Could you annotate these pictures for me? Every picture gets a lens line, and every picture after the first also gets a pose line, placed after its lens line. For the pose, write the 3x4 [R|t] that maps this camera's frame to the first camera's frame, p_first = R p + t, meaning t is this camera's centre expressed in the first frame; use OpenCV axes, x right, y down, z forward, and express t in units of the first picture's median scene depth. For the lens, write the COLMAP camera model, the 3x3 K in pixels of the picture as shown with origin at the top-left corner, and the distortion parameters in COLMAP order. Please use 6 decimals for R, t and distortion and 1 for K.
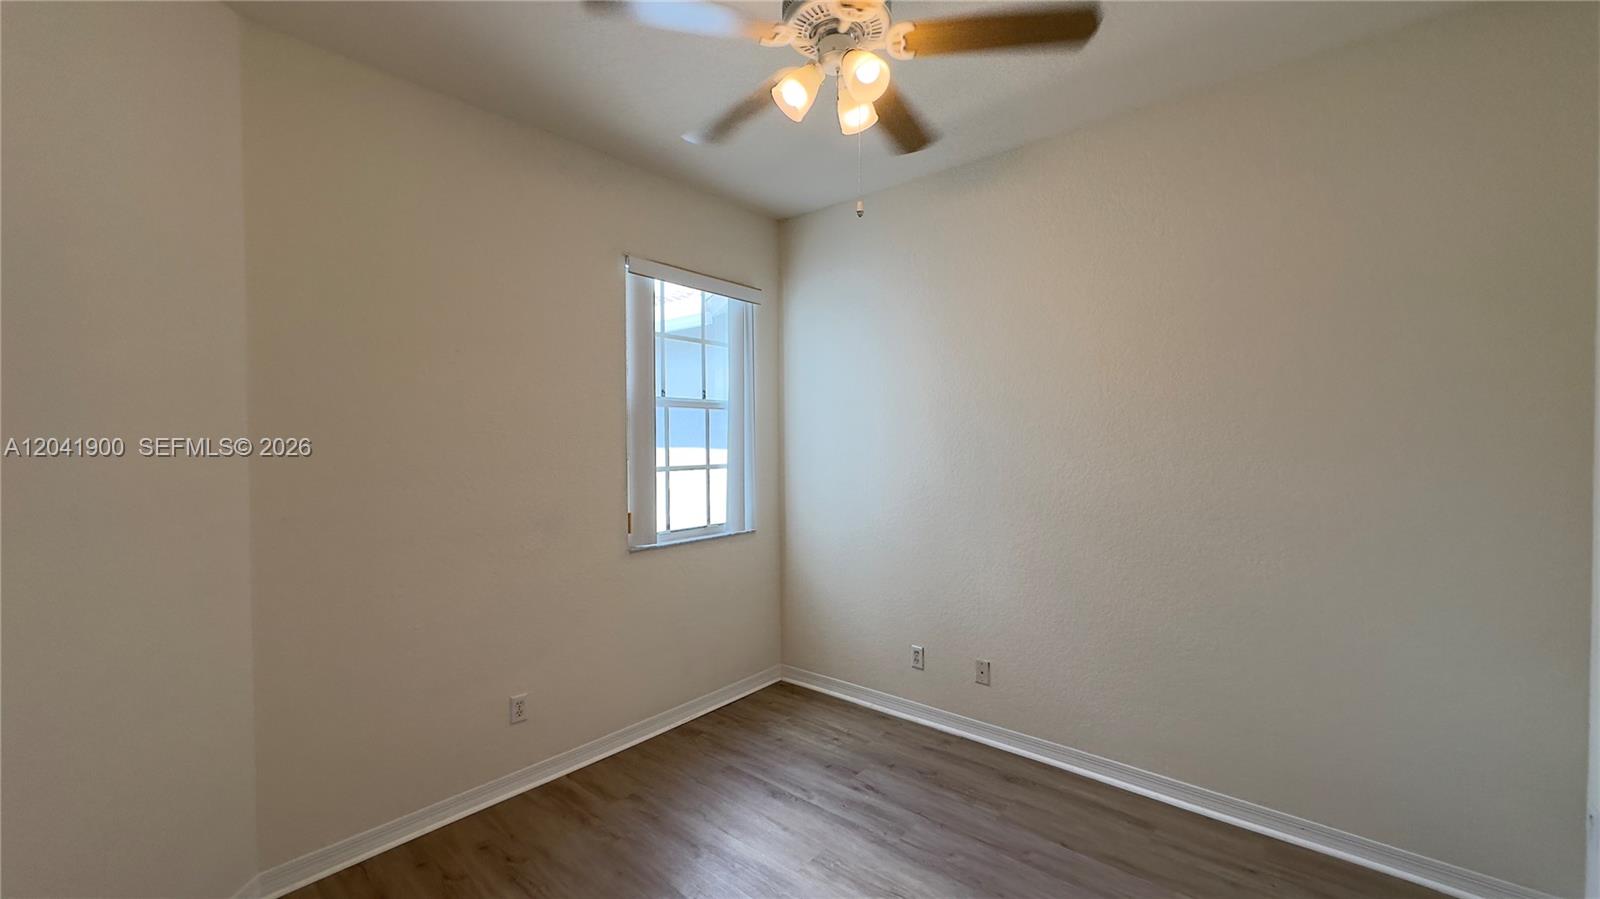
lens RADIAL K [[636.0, 0, 799.4], [0, 636.0, 451.9], [0, 0, 1]] dist [-0.004205, 0.001179]
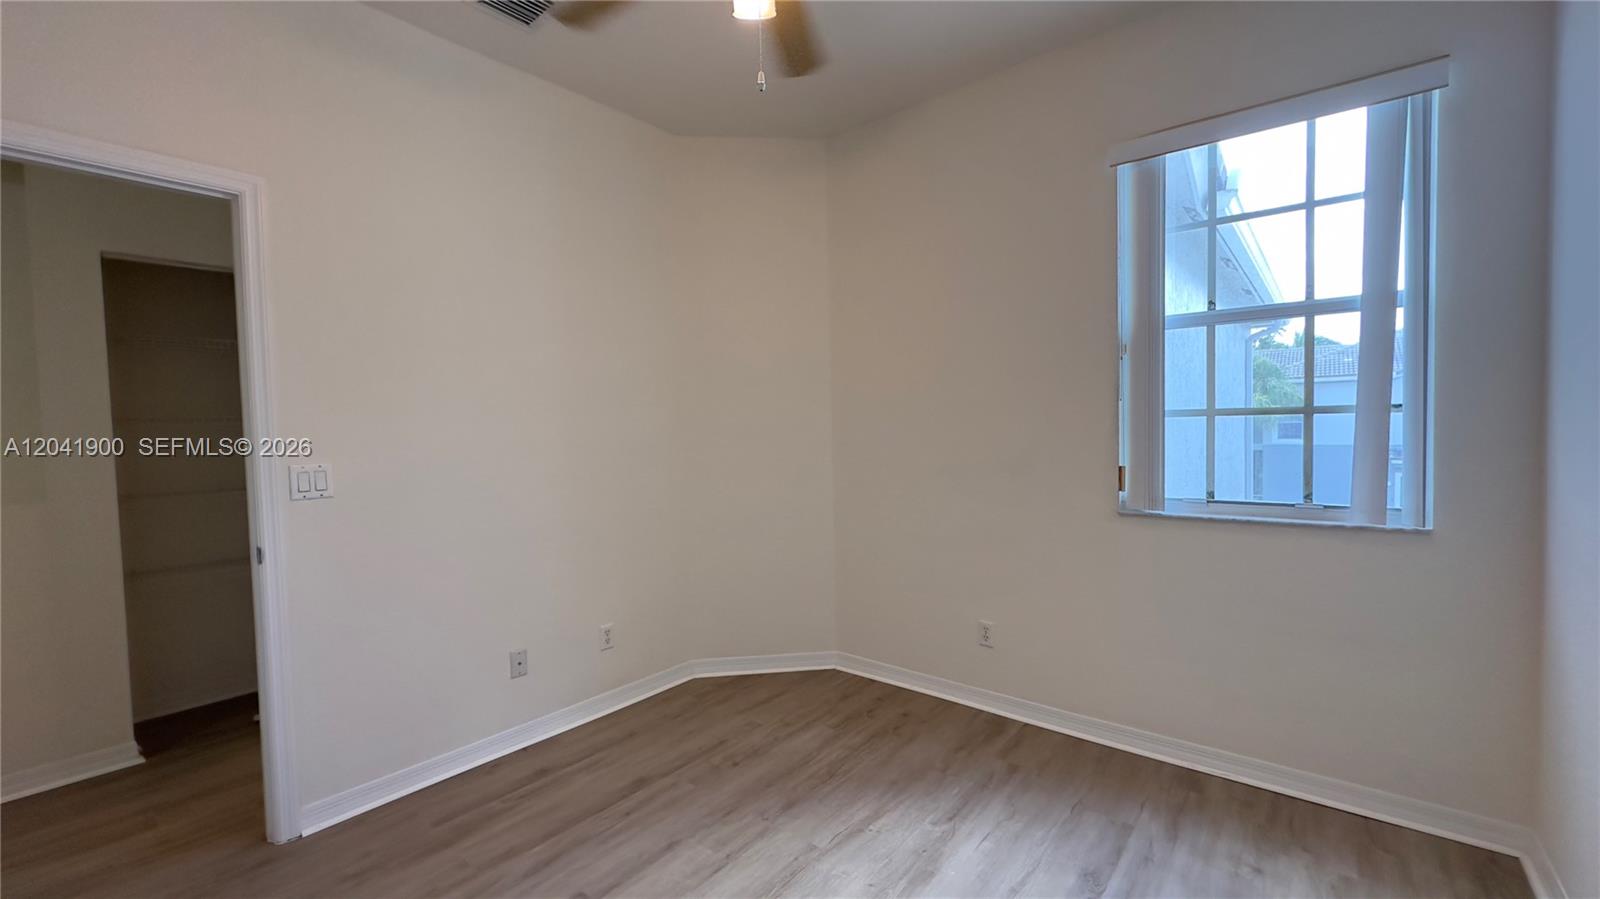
lens RADIAL K [[636.0, 0, 799.4], [0, 636.0, 451.9], [0, 0, 1]] dist [-0.004205, 0.001179]
pose [[0.018653, 0.048910, -0.998629, 0.535402], [0.006637, 0.998775, 0.049041, 0.035133], [0.999804, -0.007543, 0.018306, 0.577351]]
